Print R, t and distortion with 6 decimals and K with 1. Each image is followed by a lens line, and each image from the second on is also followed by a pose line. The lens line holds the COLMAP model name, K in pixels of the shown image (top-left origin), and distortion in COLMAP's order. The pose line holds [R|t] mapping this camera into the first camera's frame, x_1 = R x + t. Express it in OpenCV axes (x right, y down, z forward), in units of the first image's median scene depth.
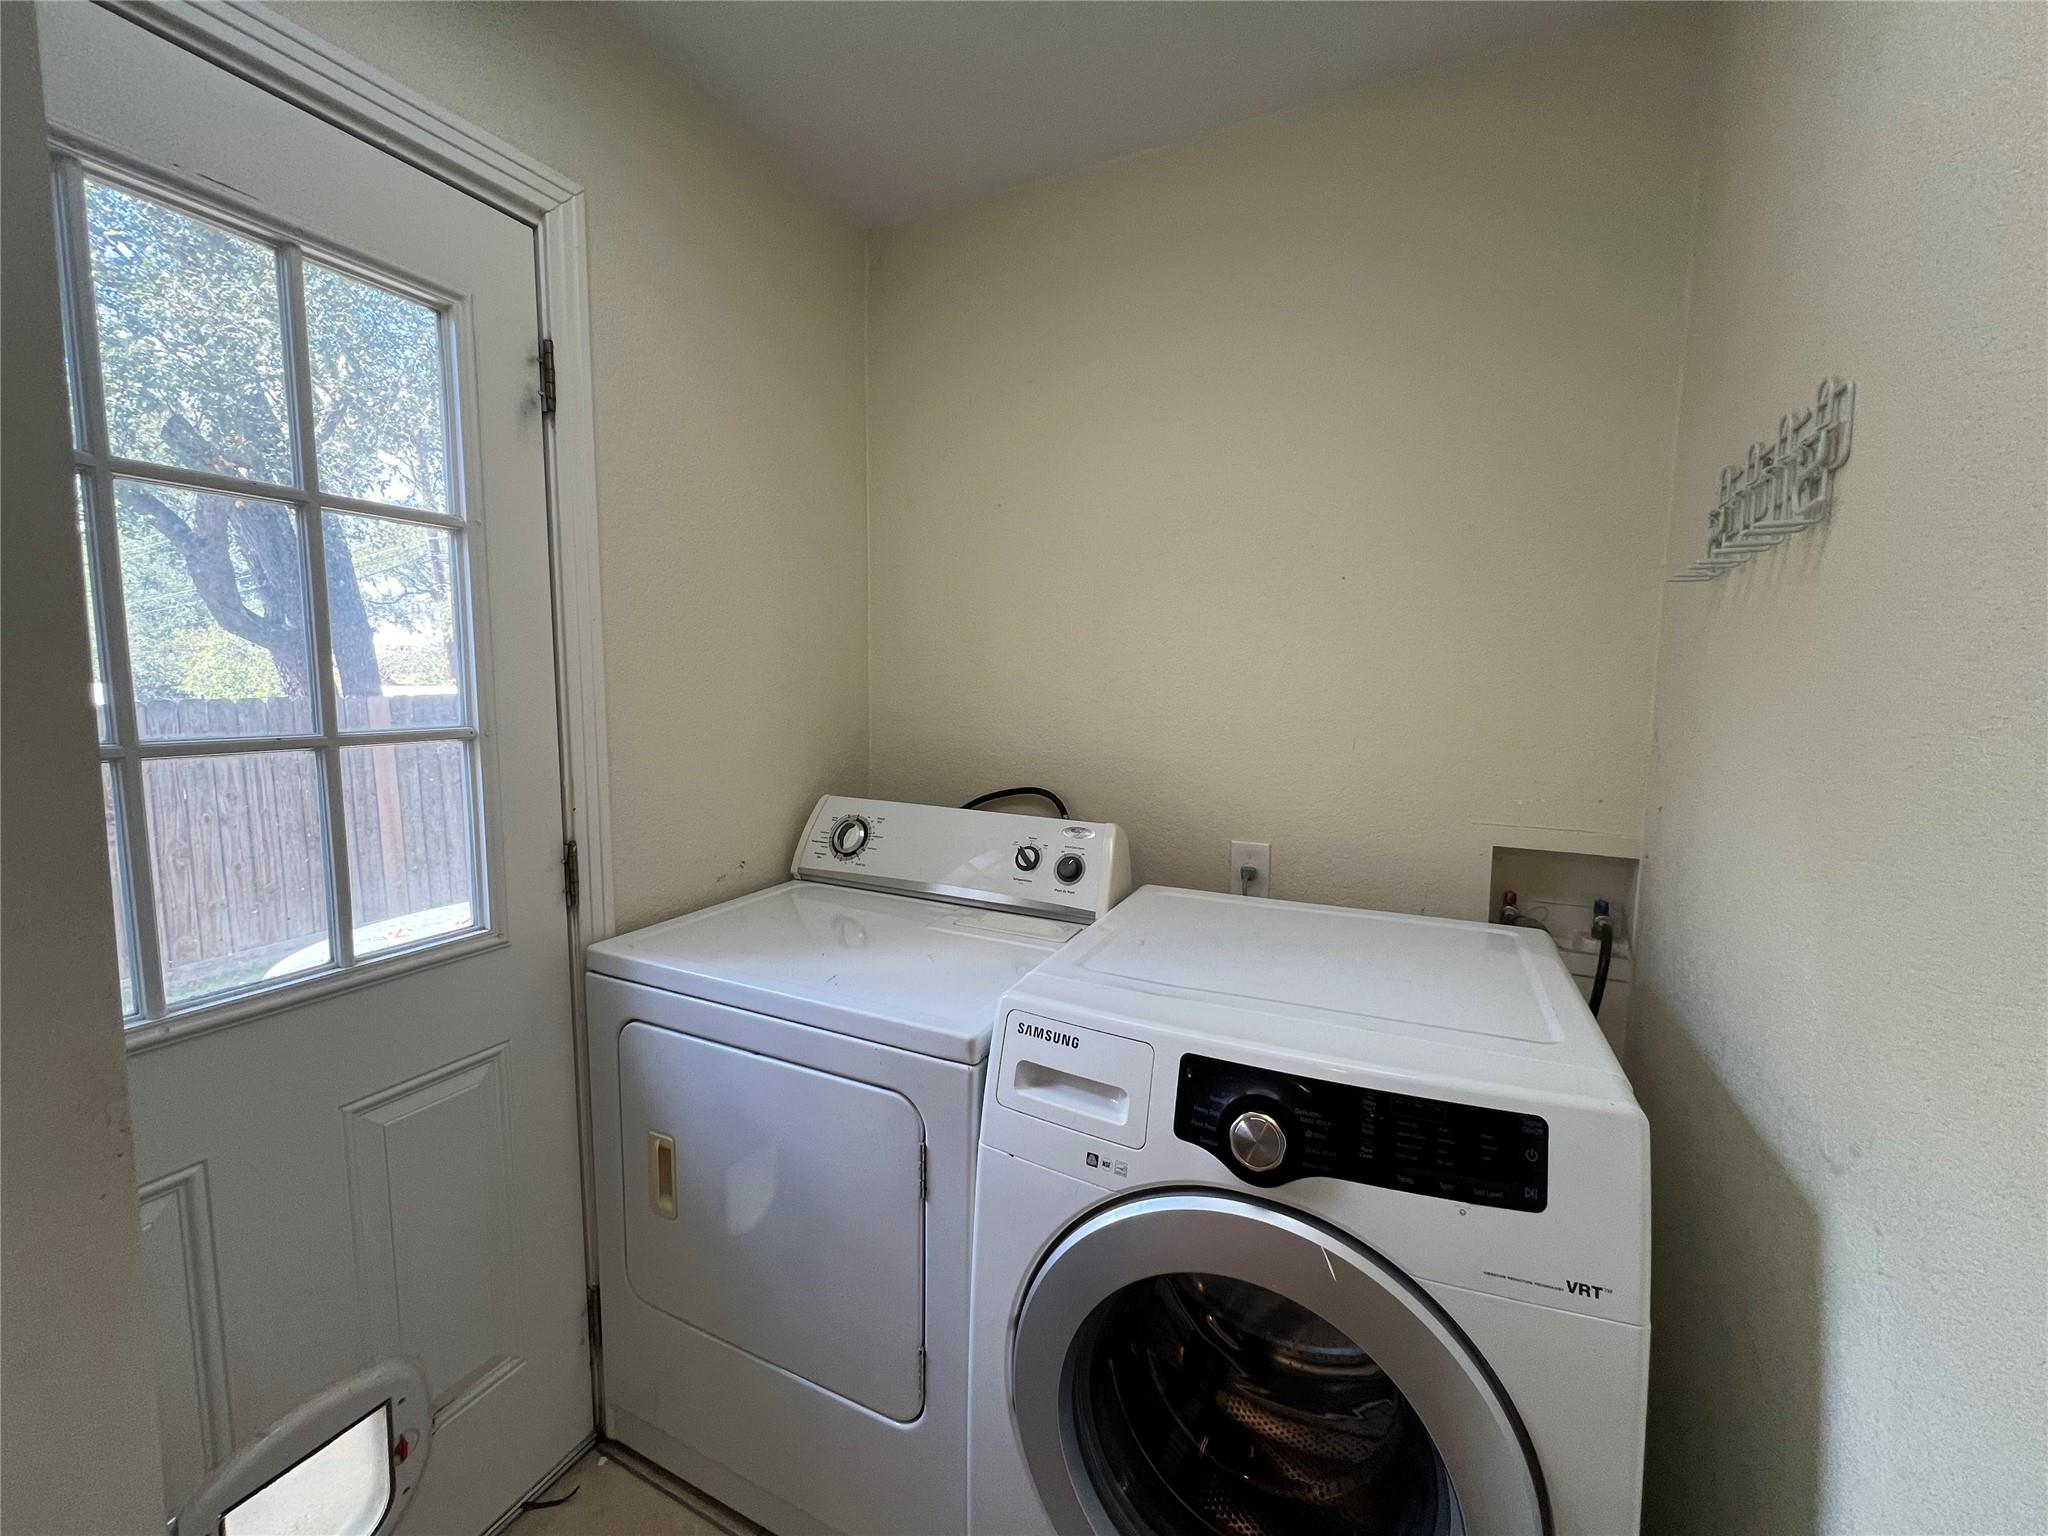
lens RADIAL K [[821.1, 0, 1028.5], [0, 821.1, 772.6], [0, 0, 1]] dist [-0.000566, 0.000851]
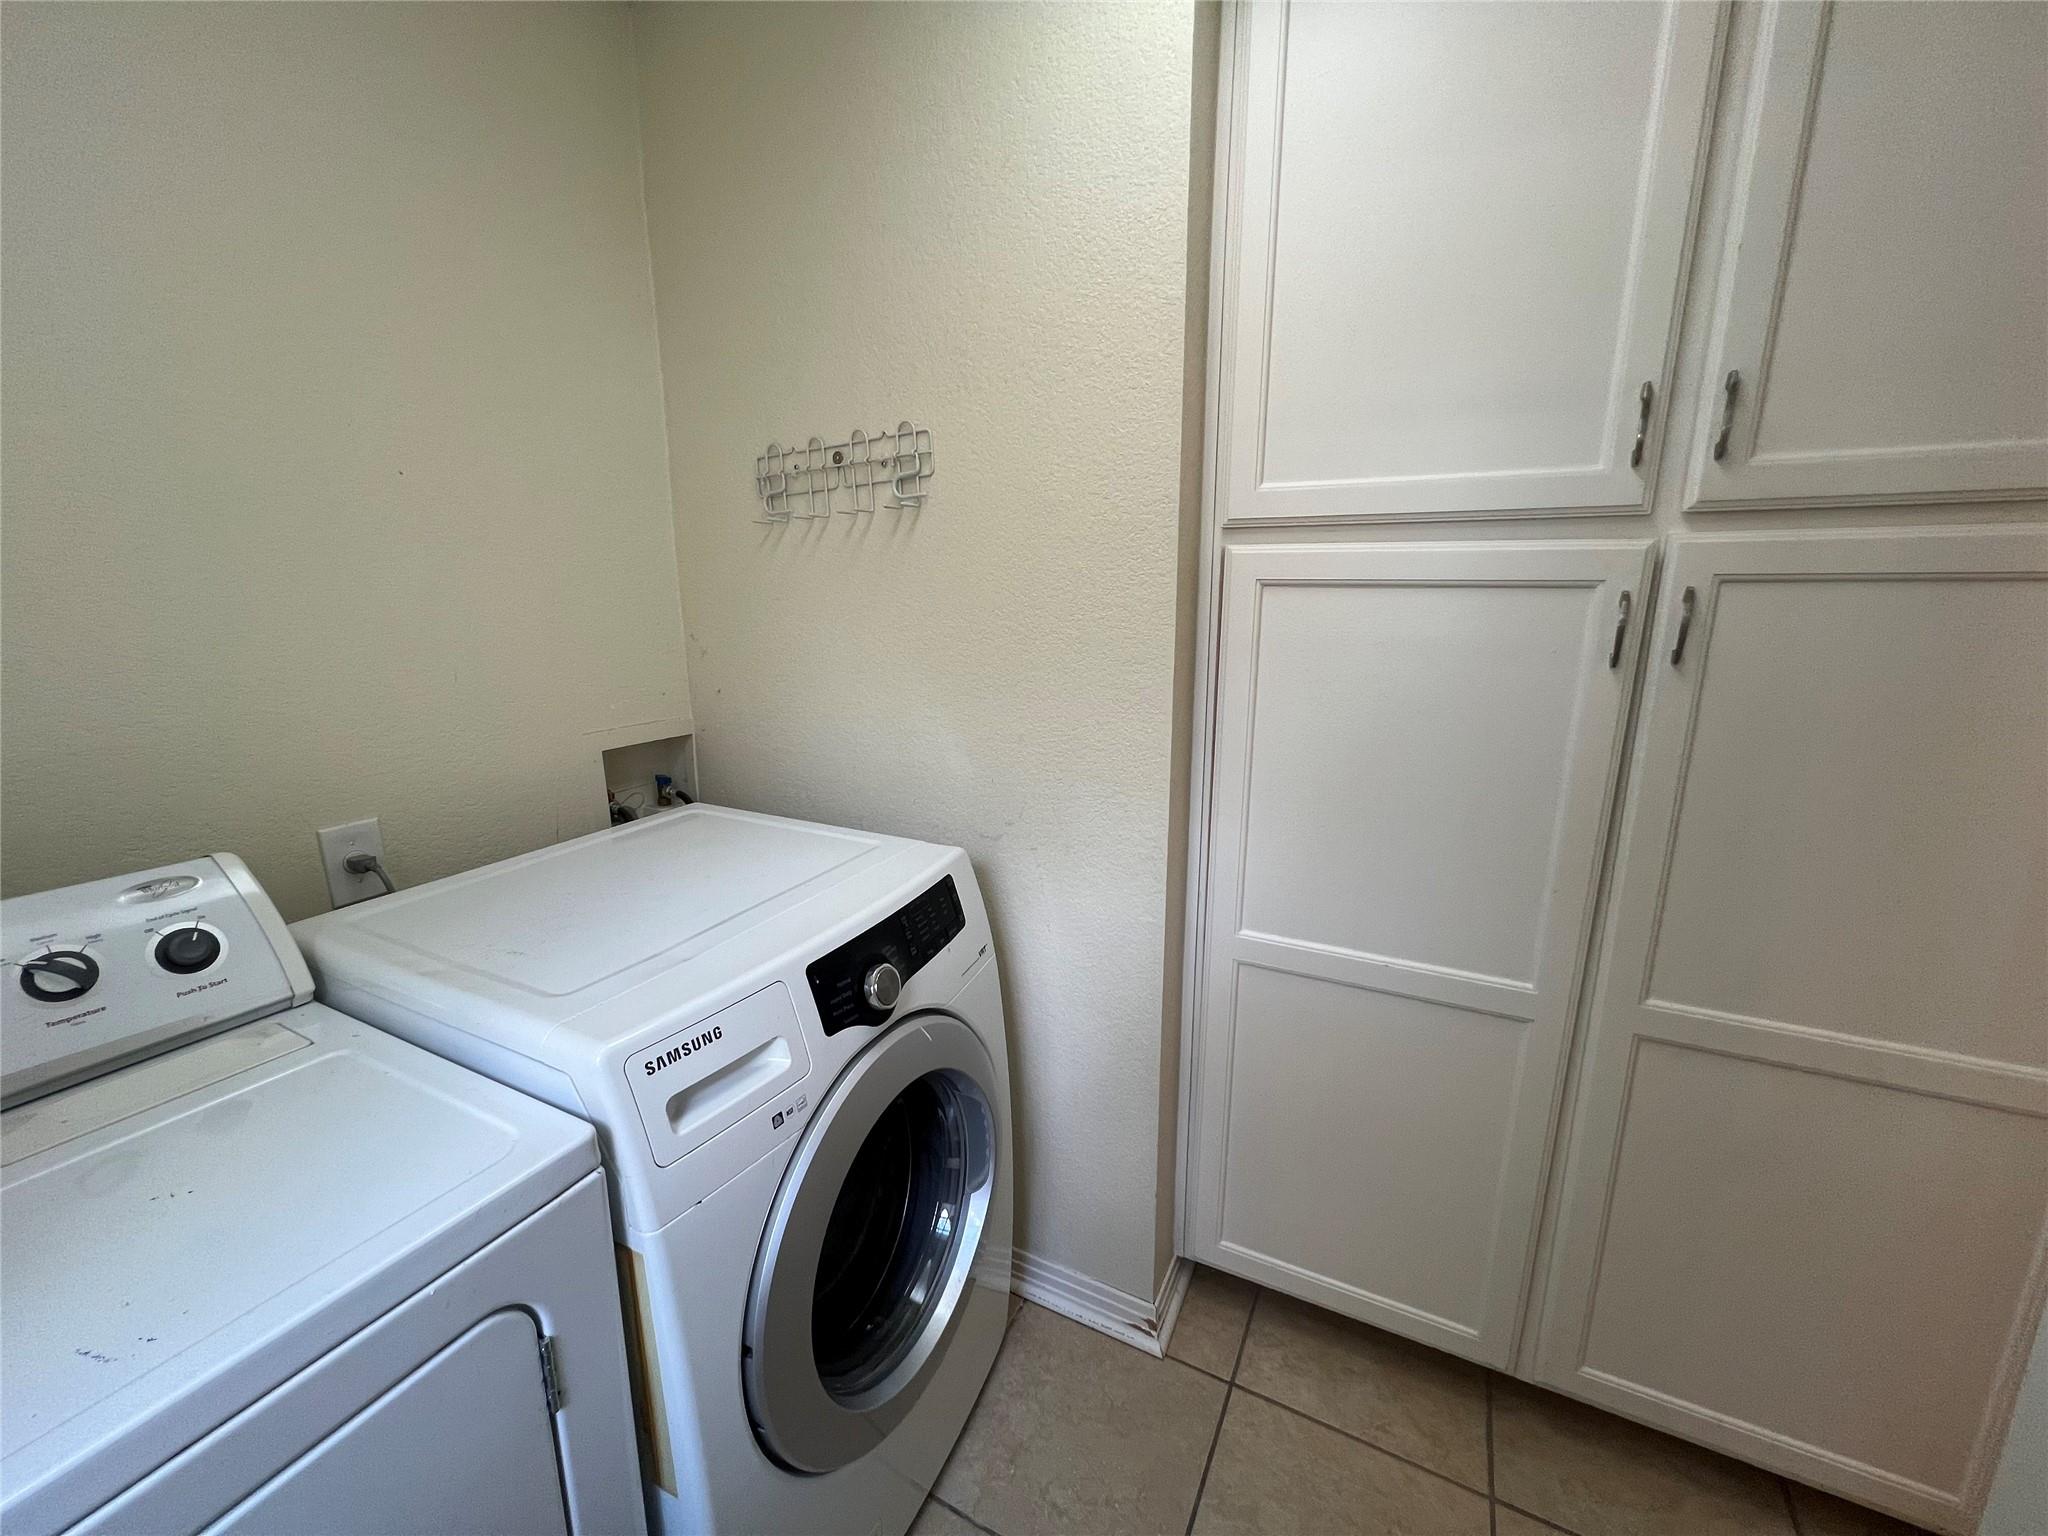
lens RADIAL K [[821.1, 0, 1031.6], [0, 821.1, 760.7], [0, 0, 1]] dist [-0.000566, 0.000851]
pose [[0.030095, -0.231139, 0.972455, -0.711551], [0.114236, 0.967316, 0.226383, -0.115095], [-0.992998, 0.104277, 0.055516, 0.570375]]
